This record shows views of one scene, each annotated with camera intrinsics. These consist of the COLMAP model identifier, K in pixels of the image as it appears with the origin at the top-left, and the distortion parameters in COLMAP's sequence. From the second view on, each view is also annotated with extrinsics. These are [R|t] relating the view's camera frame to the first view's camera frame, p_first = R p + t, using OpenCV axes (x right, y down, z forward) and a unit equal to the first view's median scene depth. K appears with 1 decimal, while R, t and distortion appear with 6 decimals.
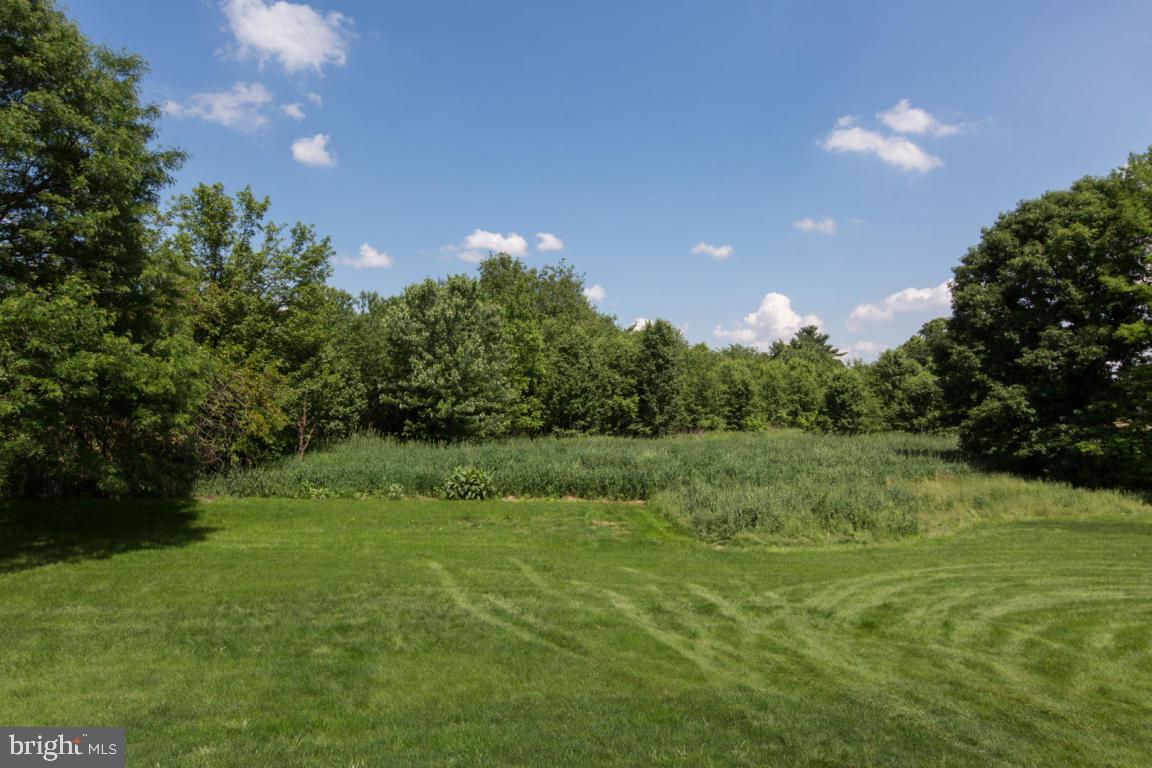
lens RADIAL K [[760.0, 0, 573.4], [0, 760.0, 379.6], [0, 0, 1]] dist [0.000502, 0.000641]
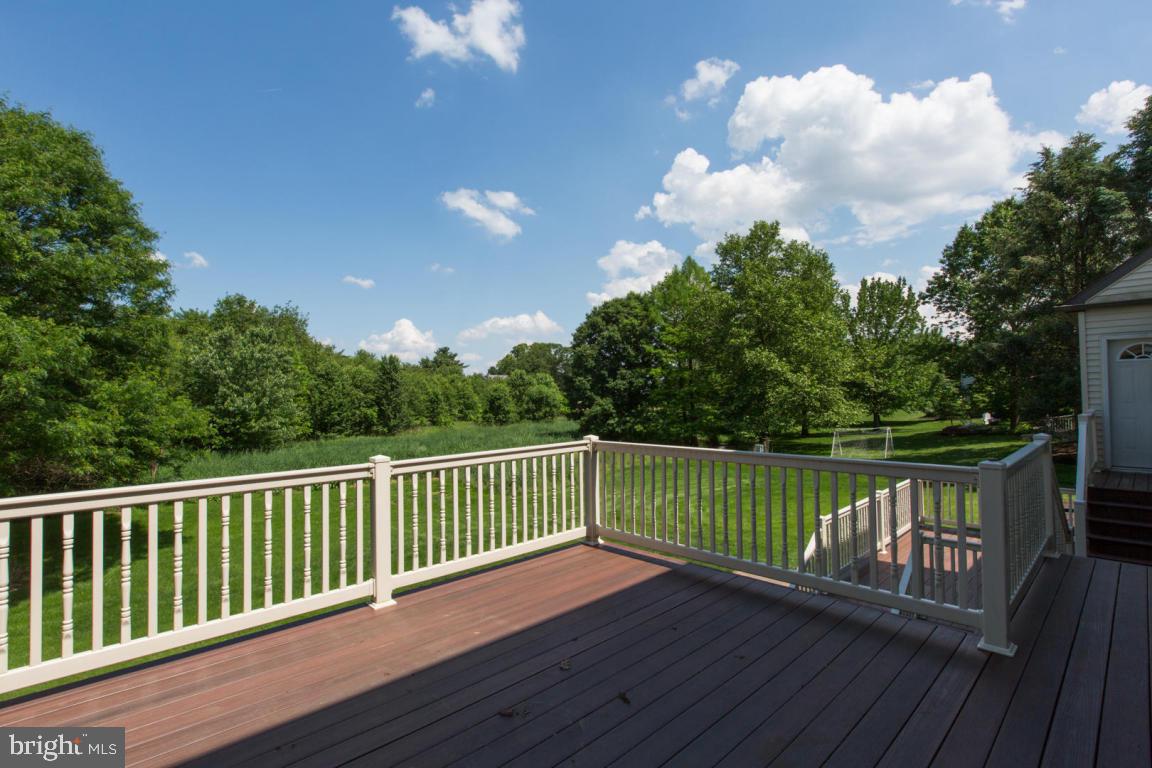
lens RADIAL K [[551.8, 0, 572.9], [0, 551.8, 381.6], [0, 0, 1]] dist [0.000171, 0.000232]
pose [[0.844900, -0.014340, 0.534732, -0.238459], [0.012172, 0.999897, 0.007583, -0.044717], [-0.534786, 0.000102, 0.844988, -0.144354]]
